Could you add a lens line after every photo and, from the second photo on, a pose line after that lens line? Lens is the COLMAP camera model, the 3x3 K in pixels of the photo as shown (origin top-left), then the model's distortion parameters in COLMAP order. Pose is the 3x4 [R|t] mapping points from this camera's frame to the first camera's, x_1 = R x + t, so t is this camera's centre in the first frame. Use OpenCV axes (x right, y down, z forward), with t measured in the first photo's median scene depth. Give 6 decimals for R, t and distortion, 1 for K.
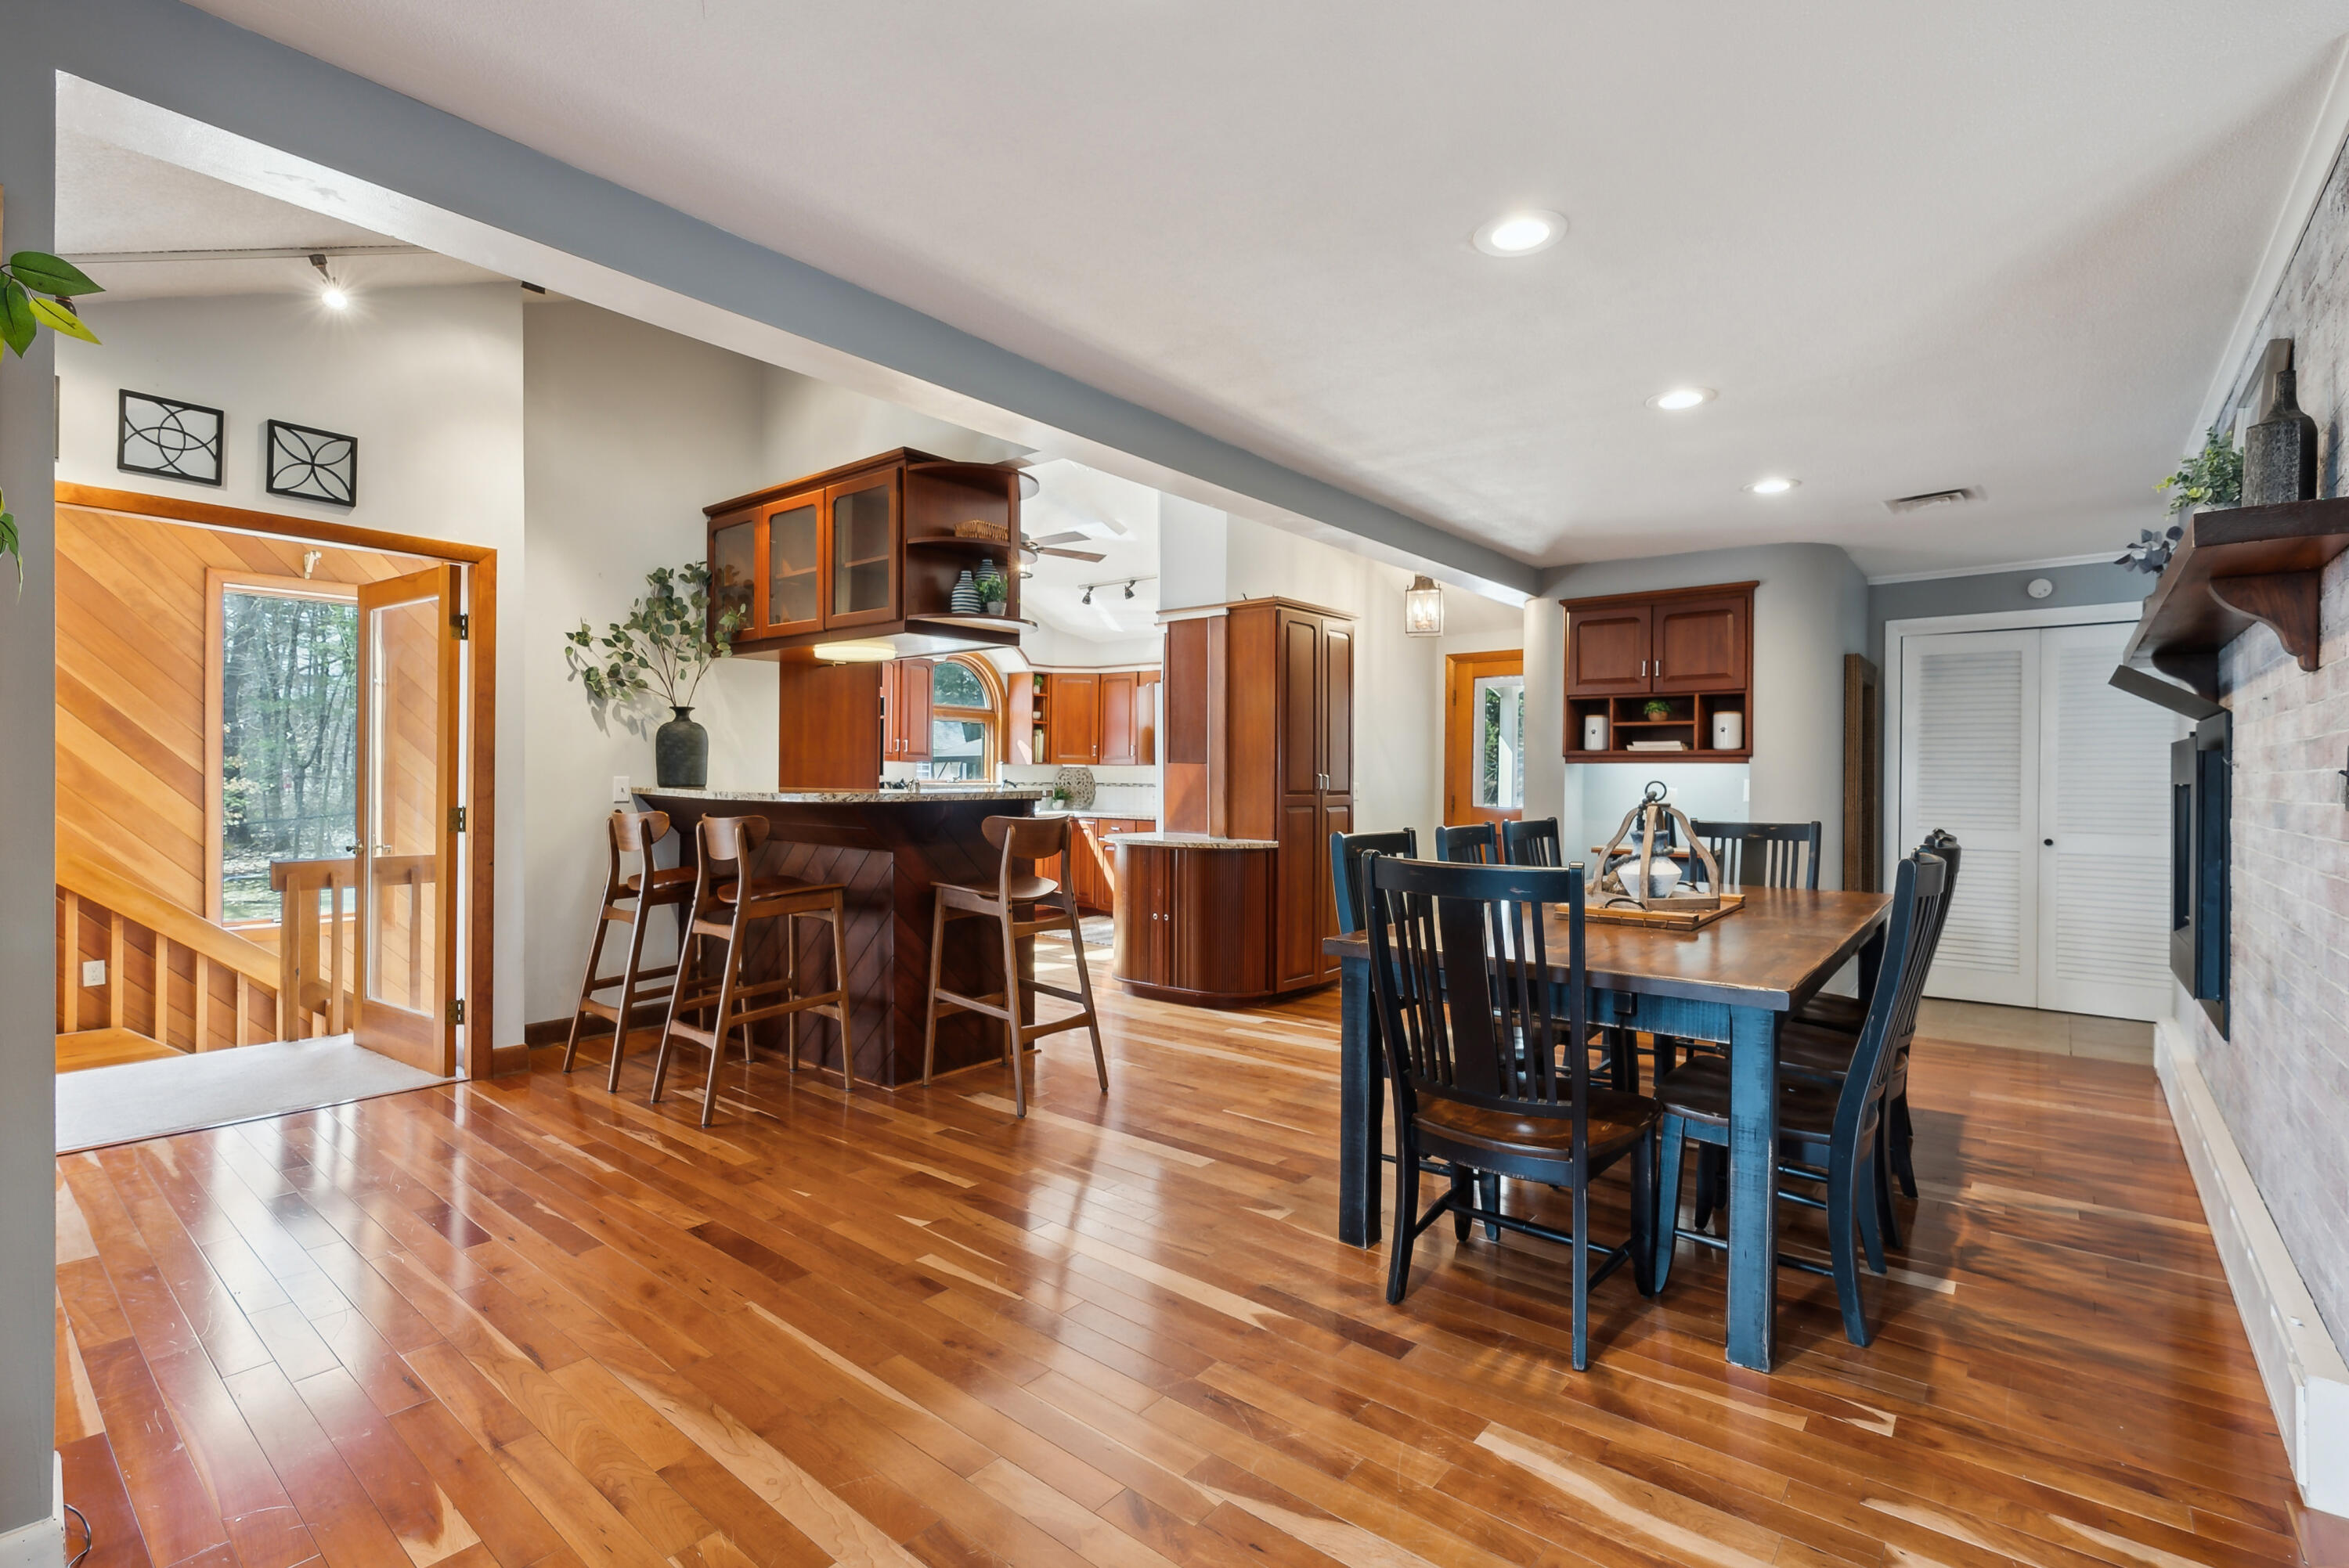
lens RADIAL K [[1073.8, 0, 1183.3], [0, 1073.8, 784.2], [0, 0, 1]] dist [-0.005924, 0.000226]
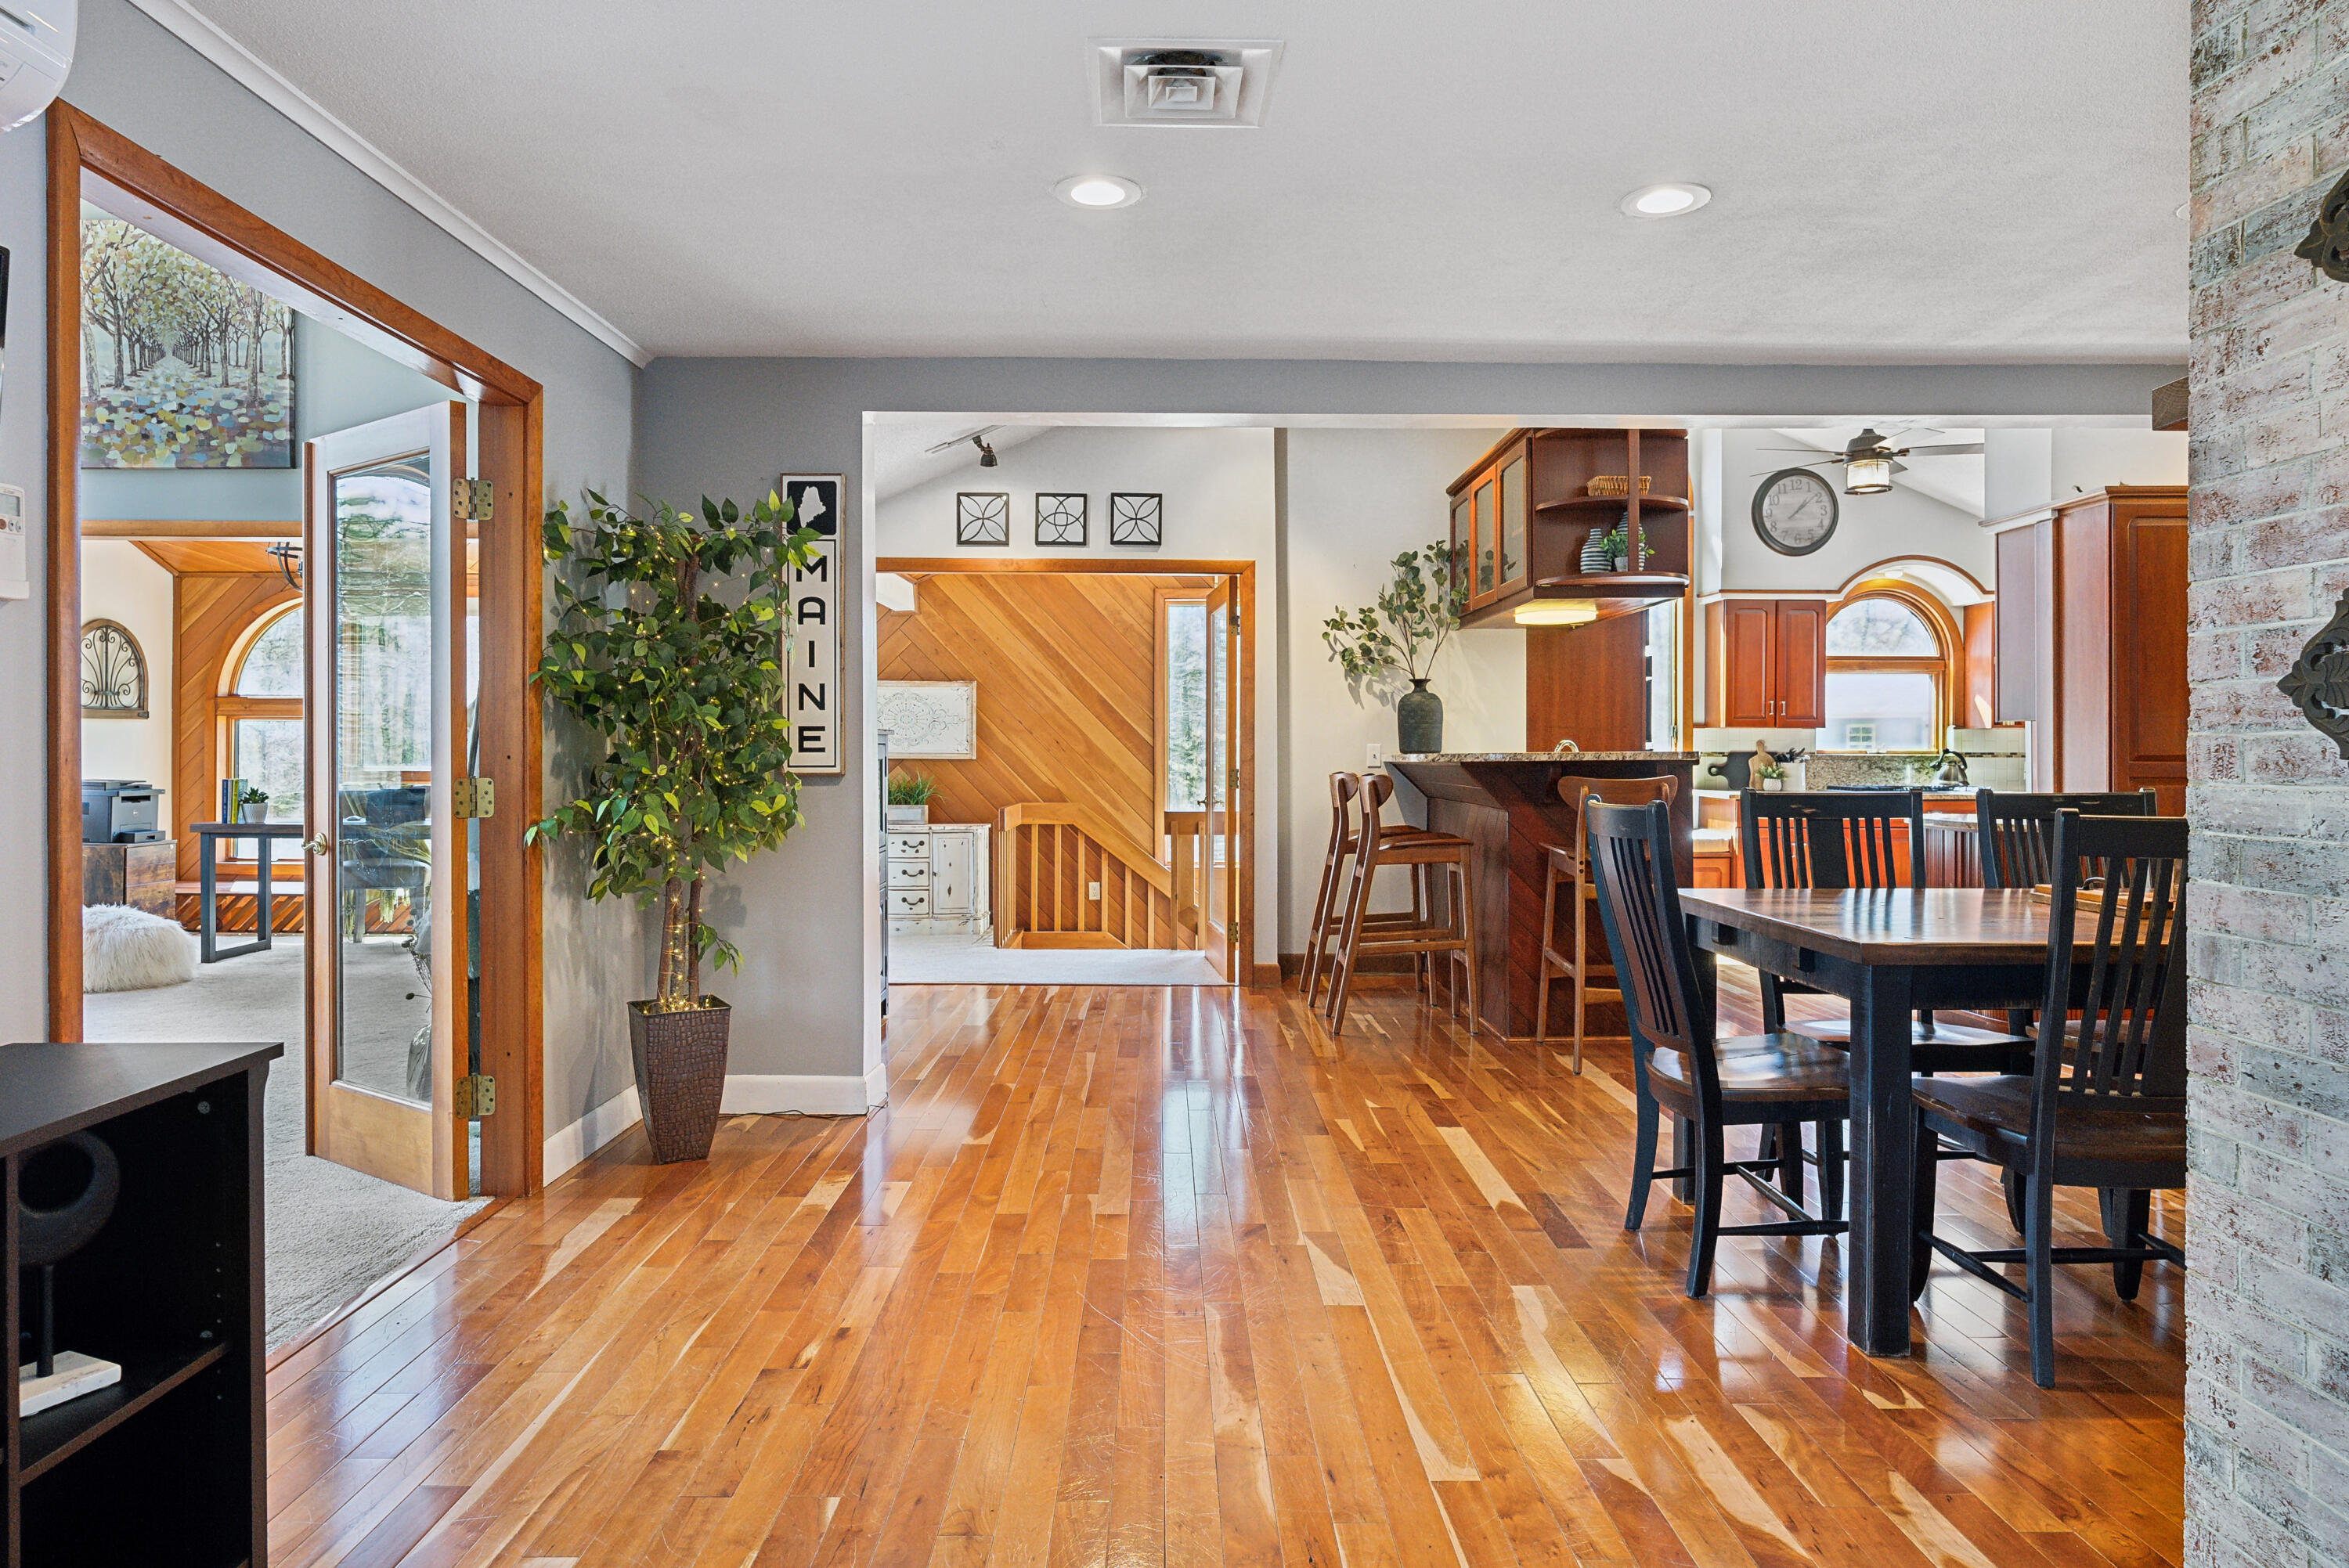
lens RADIAL K [[1447.0, 0, 1167.7], [0, 1447.0, 763.1], [0, 0, 1]] dist [0.000873, -0.001006]
pose [[0.635164, -0.001128, -0.772377, 0.480925], [-0.002048, 0.999993, -0.003145, 0.017047], [0.772375, 0.003579, 0.635157, -0.117206]]
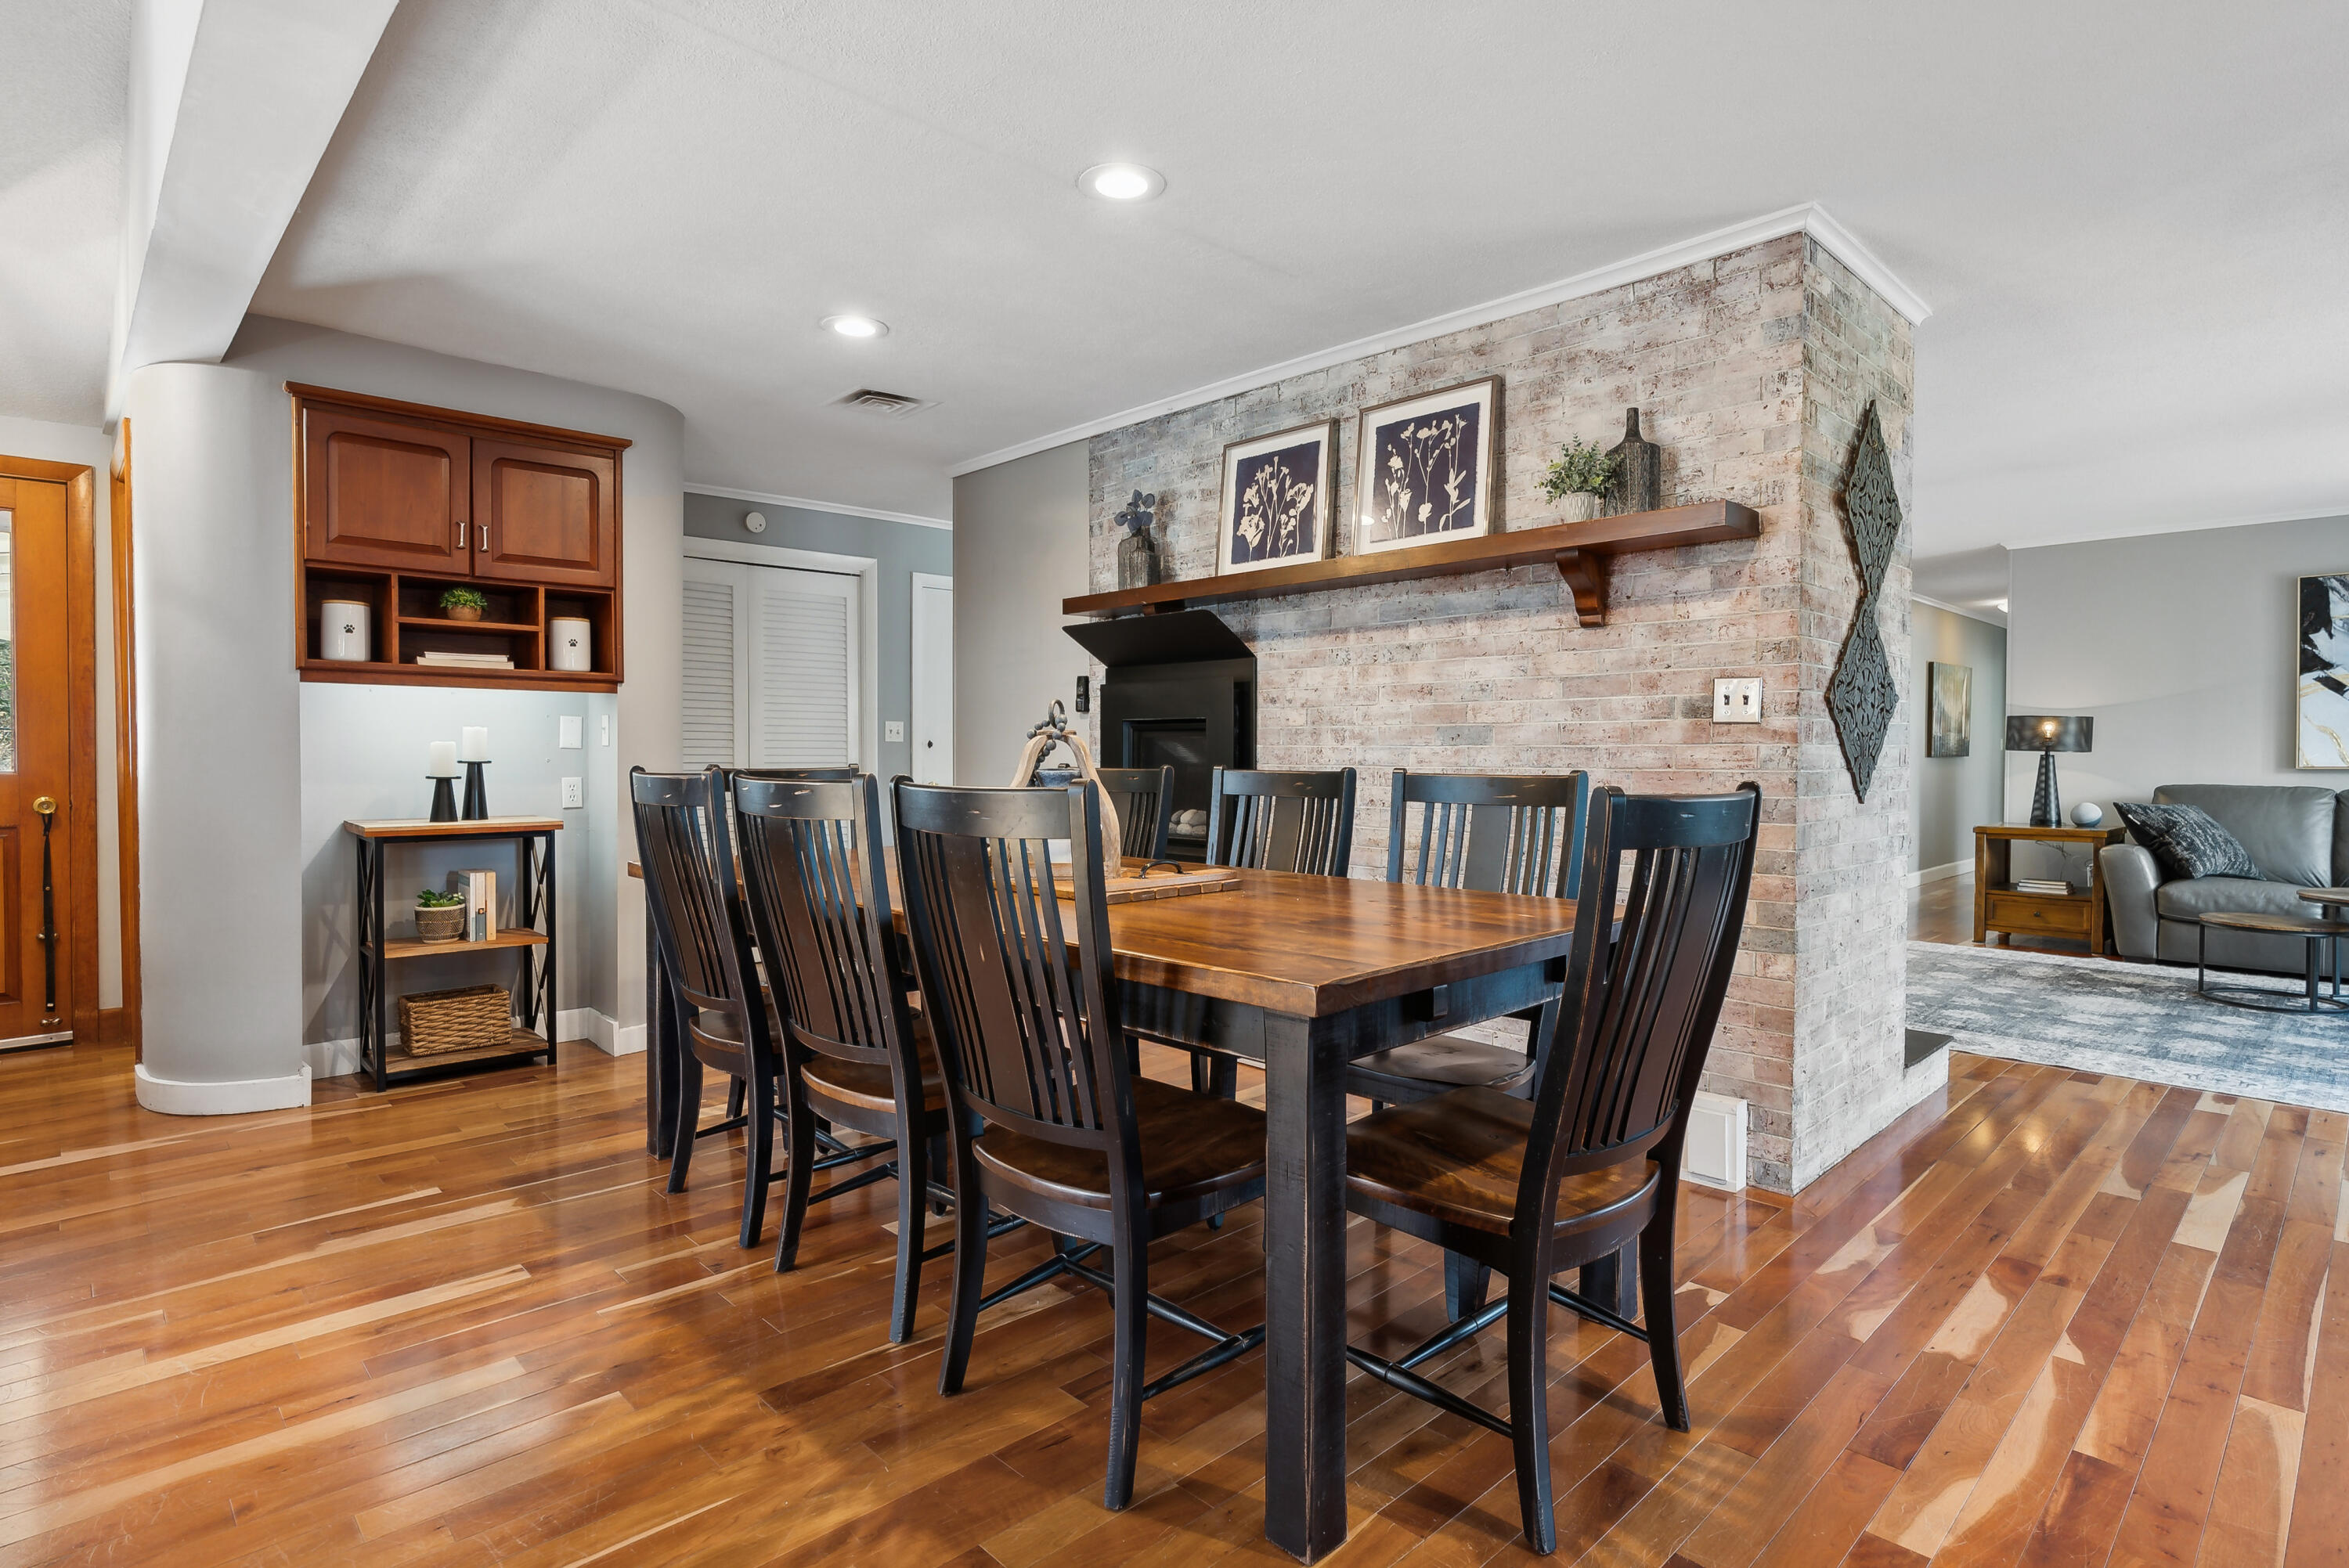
lens RADIAL K [[1184.8, 0, 1177.0], [0, 1184.8, 777.4], [0, 0, 1]] dist [-0.005023, 0.000742]
pose [[0.119562, -0.028614, 0.992414, -0.223615], [0.005563, 0.999588, 0.028150, 0.017709], [-0.992811, 0.002155, 0.119672, 0.540301]]
